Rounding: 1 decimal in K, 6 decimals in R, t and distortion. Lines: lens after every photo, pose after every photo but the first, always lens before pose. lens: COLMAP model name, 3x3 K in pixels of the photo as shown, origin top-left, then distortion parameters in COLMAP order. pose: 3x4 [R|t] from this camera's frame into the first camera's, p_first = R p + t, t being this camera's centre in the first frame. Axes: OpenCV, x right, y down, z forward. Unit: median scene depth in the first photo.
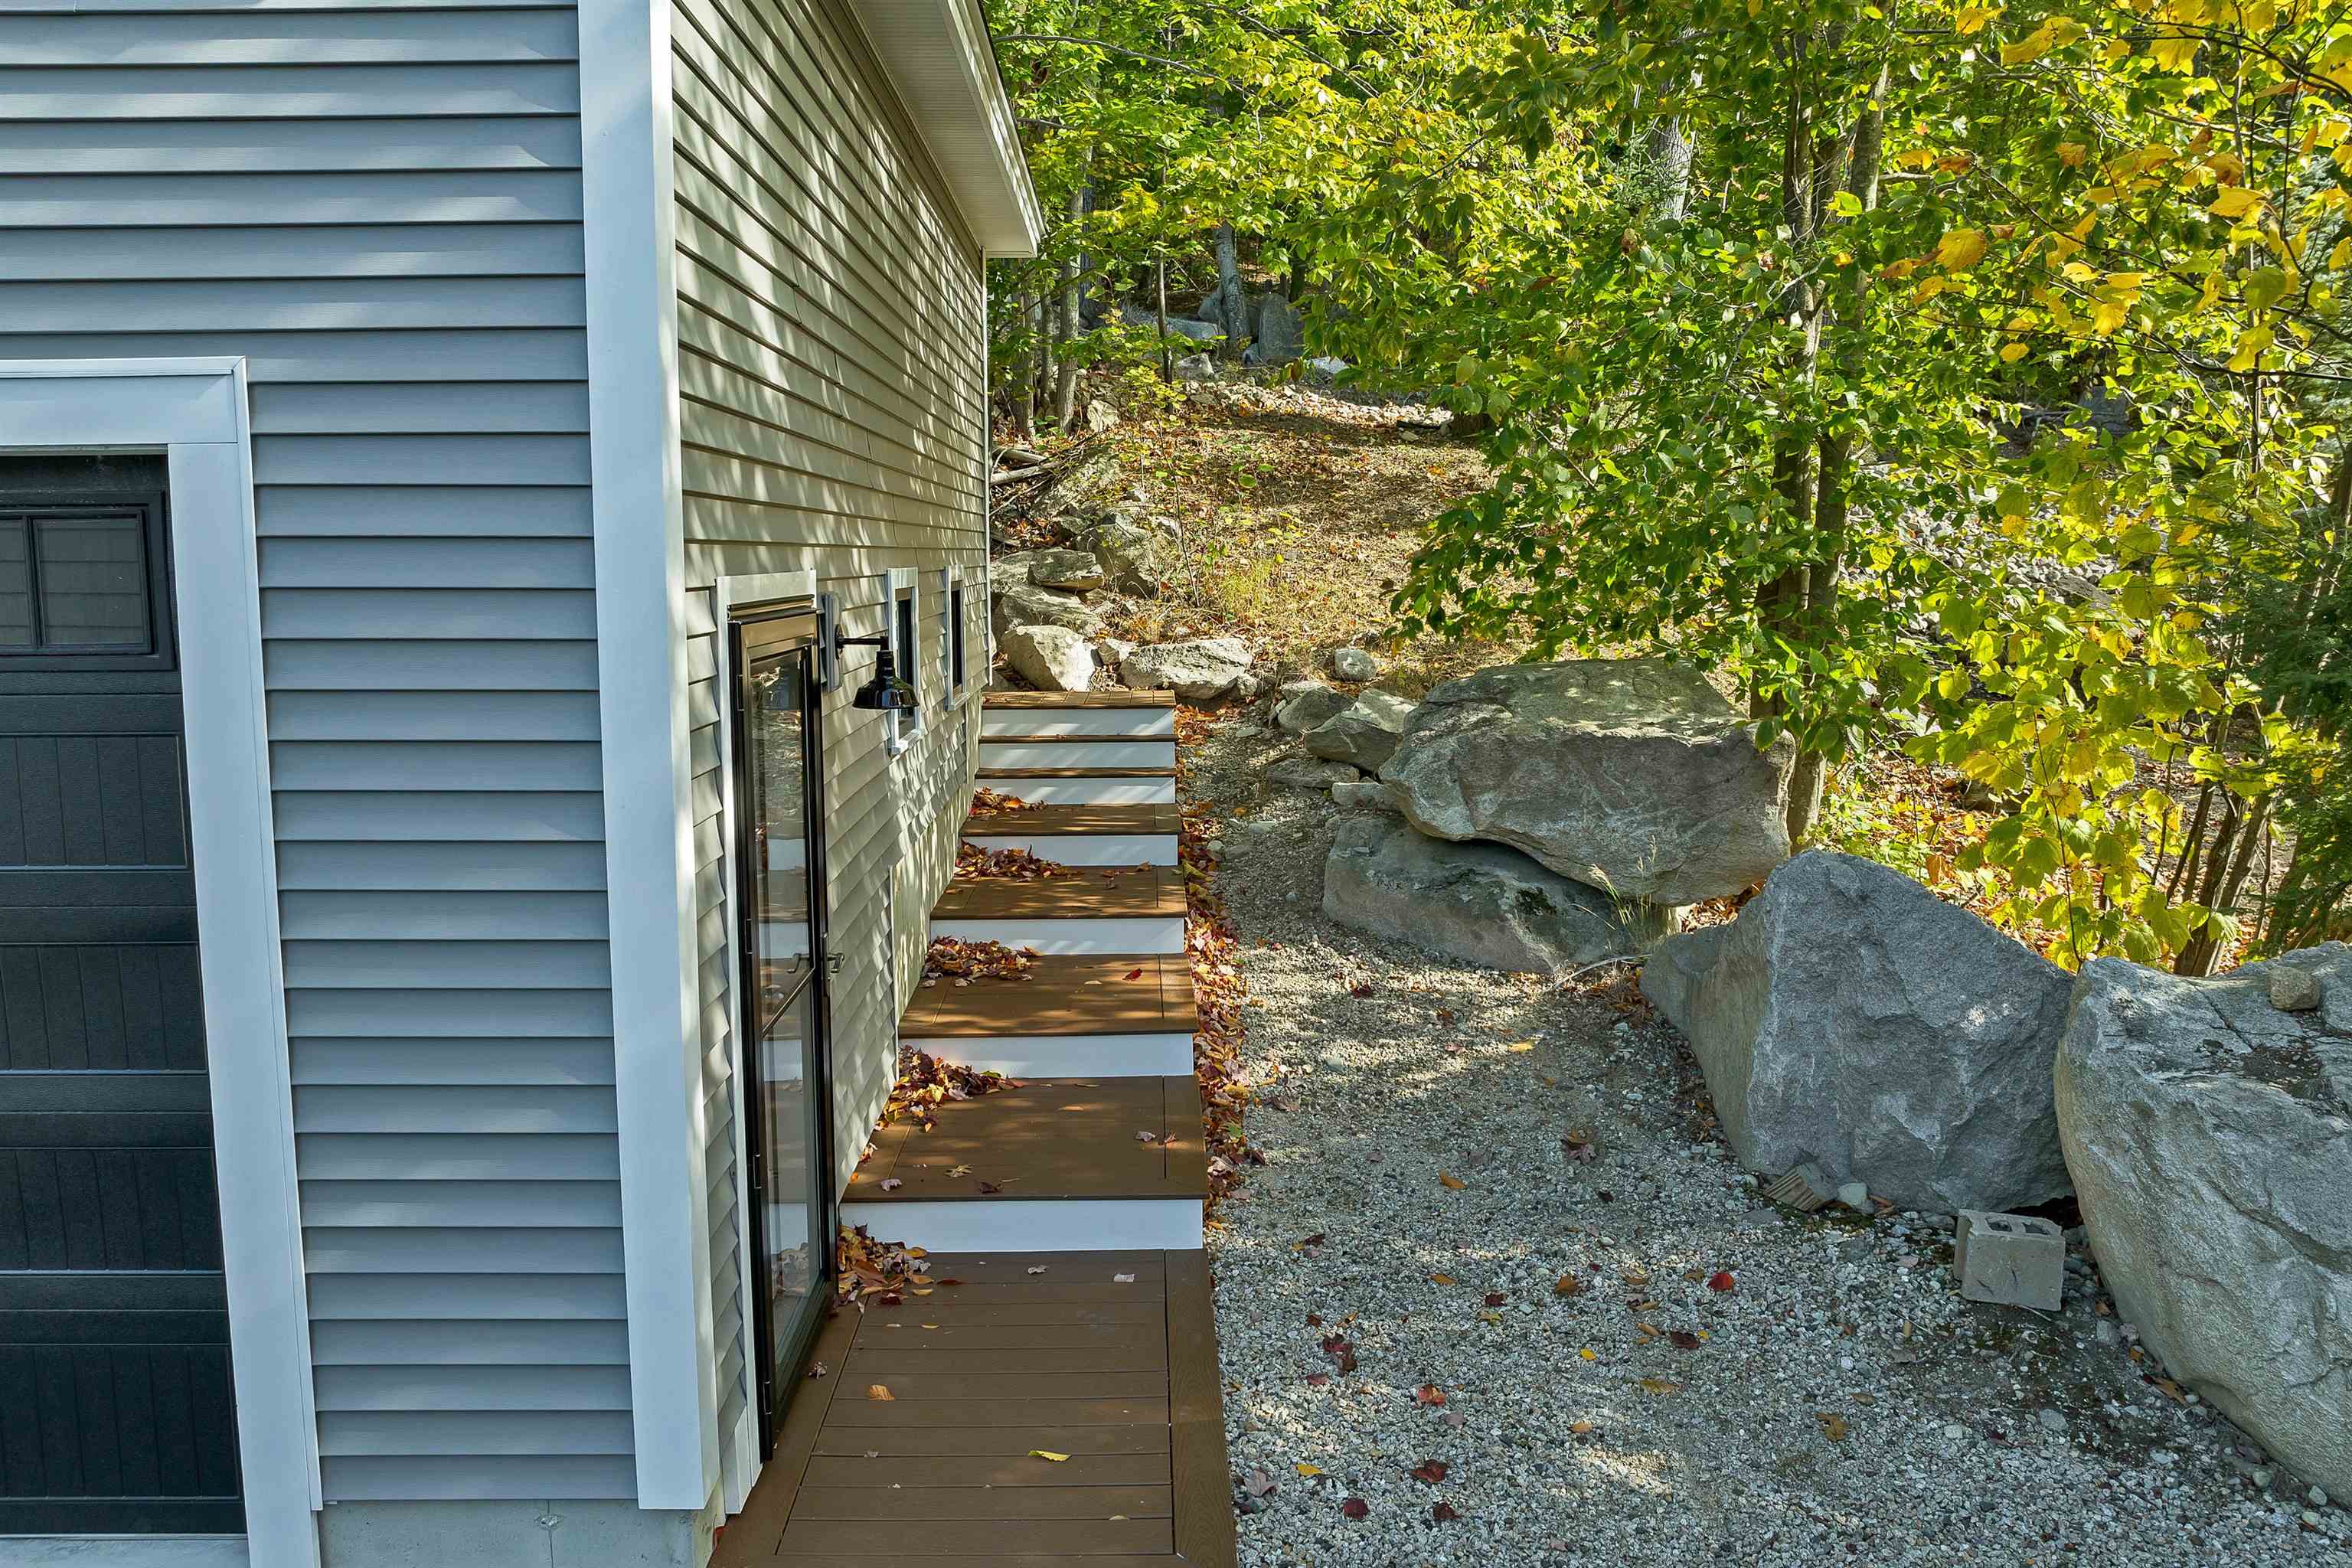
lens RADIAL K [[1703.0, 0, 1185.2], [0, 1703.0, 781.6], [0, 0, 1]] dist [-0.055523, 0.021123]
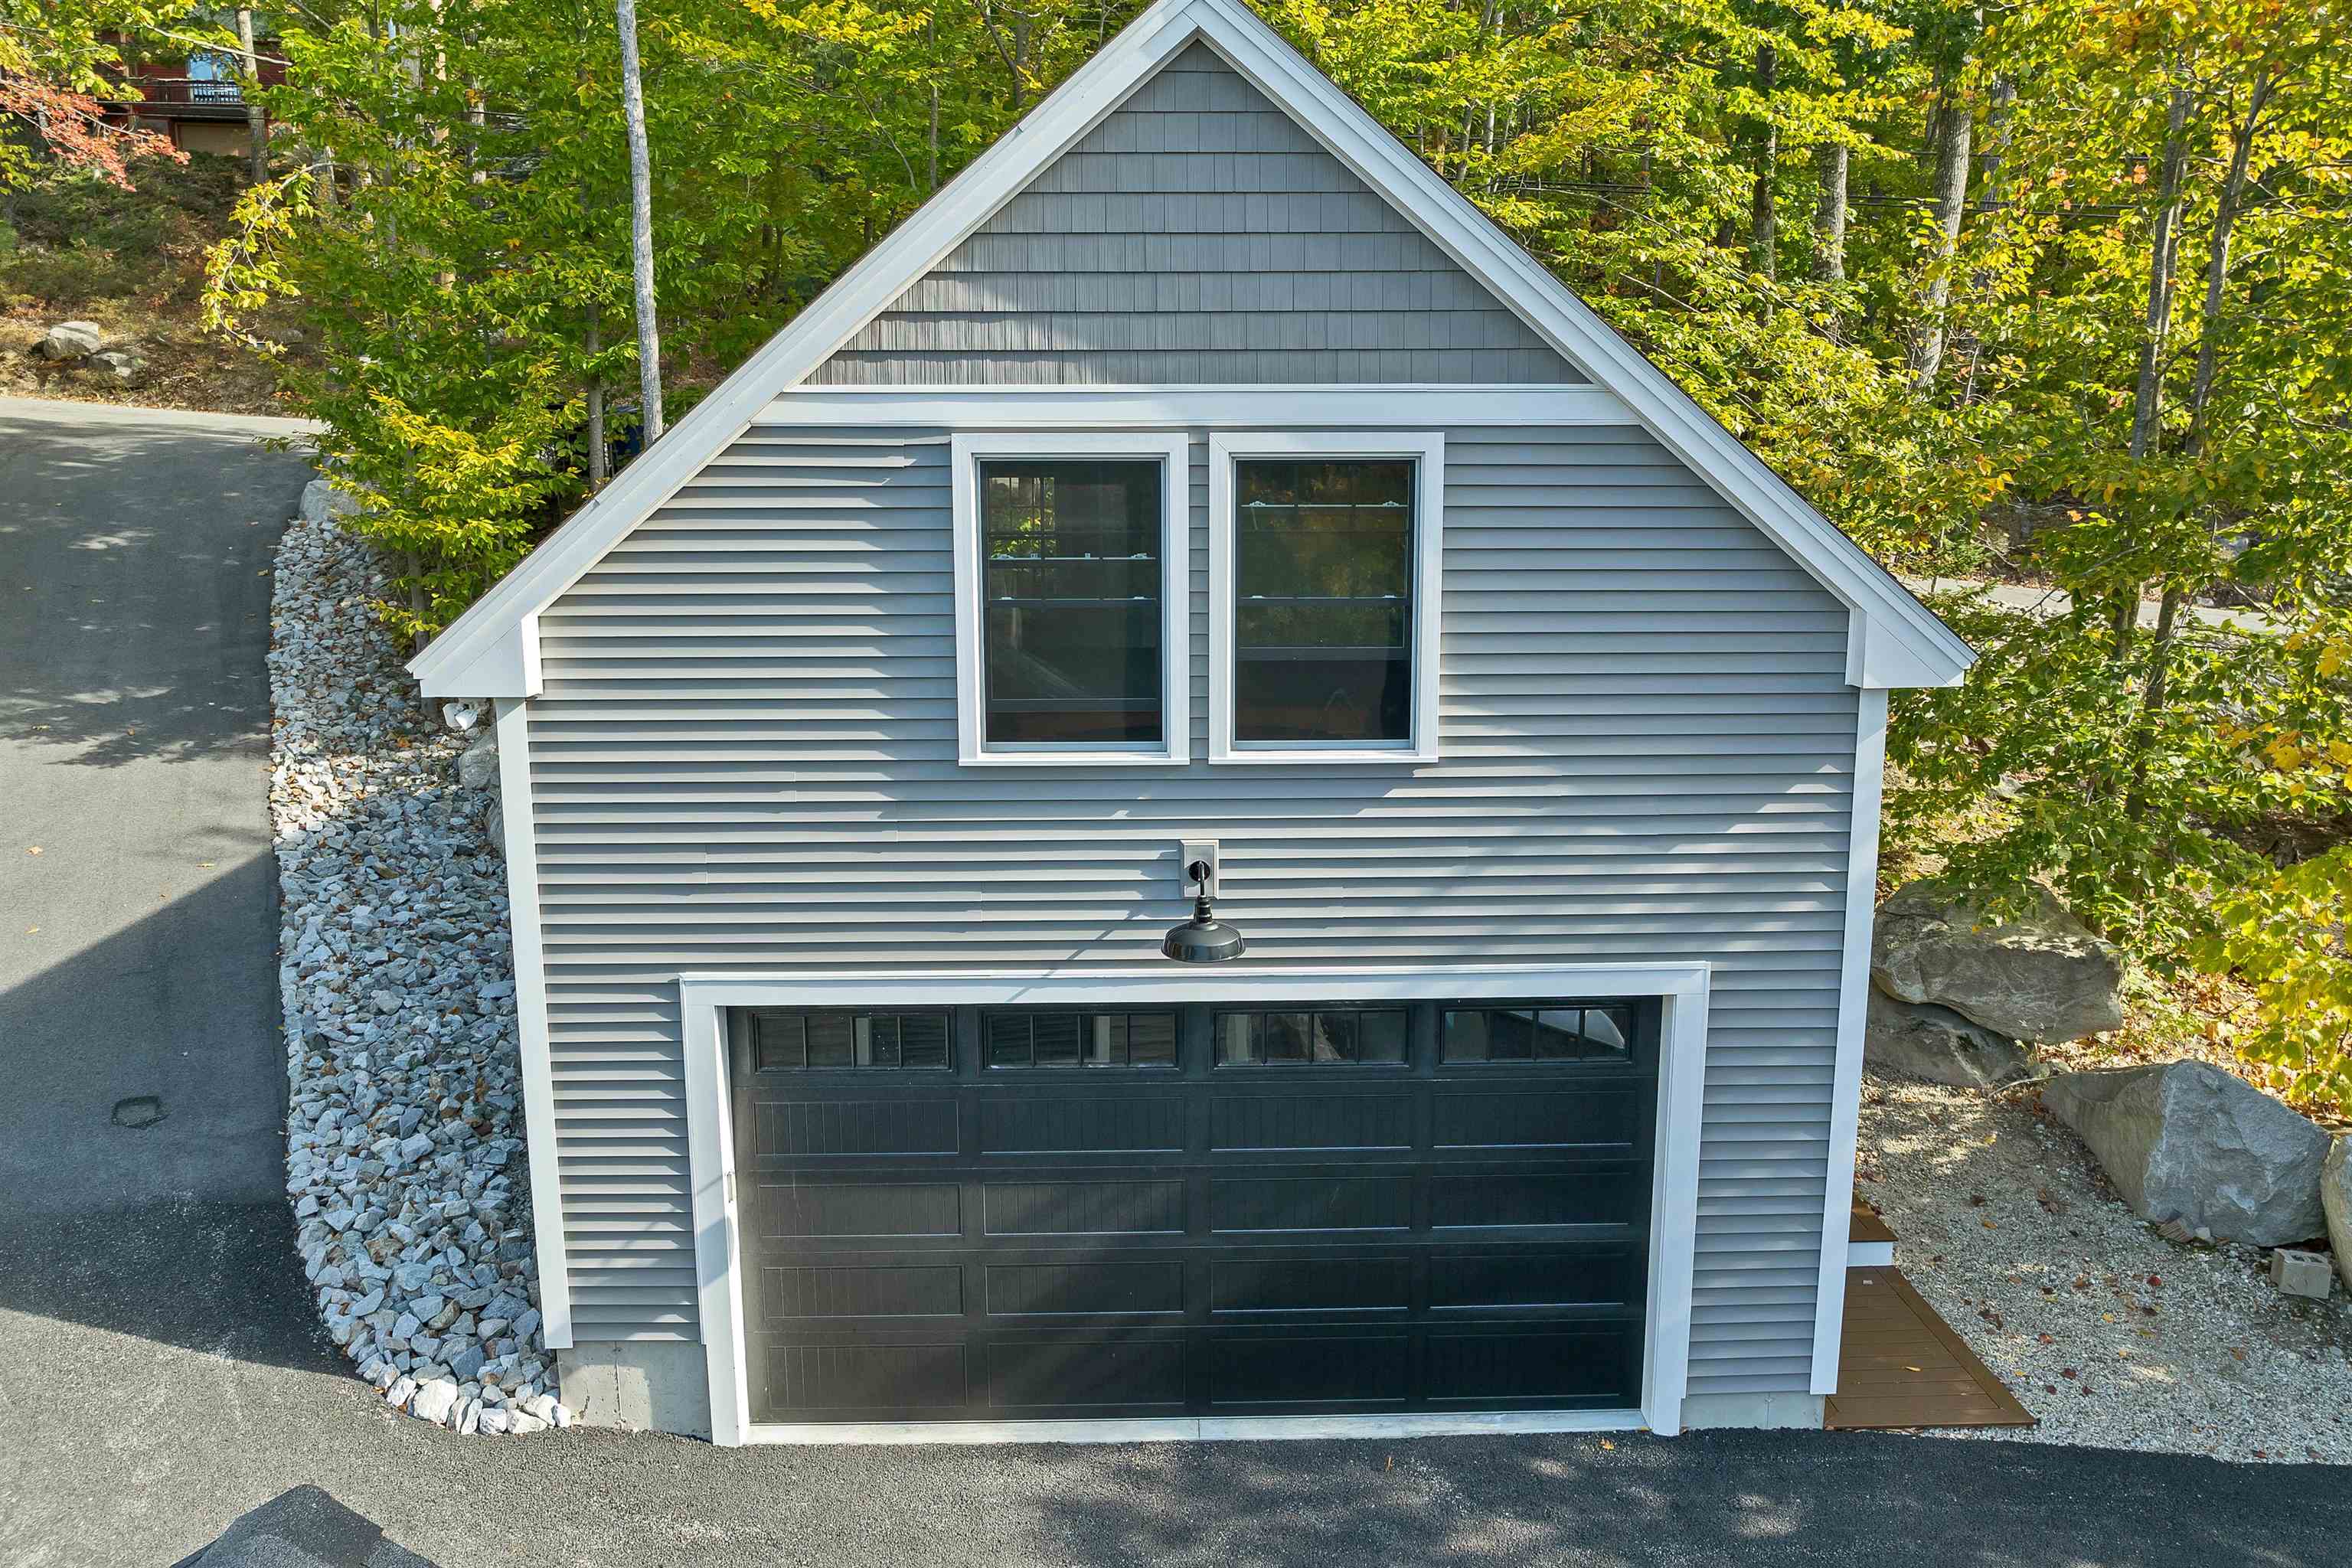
lens RADIAL K [[1703.0, 0, 1170.5], [0, 1703.0, 785.0], [0, 0, 1]] dist [-0.055523, 0.021123]
pose [[0.999984, -0.001414, -0.005515, -0.812536], [0.001733, 0.998296, 0.058333, -0.400415], [0.005423, -0.058342, 0.998282, -0.935618]]
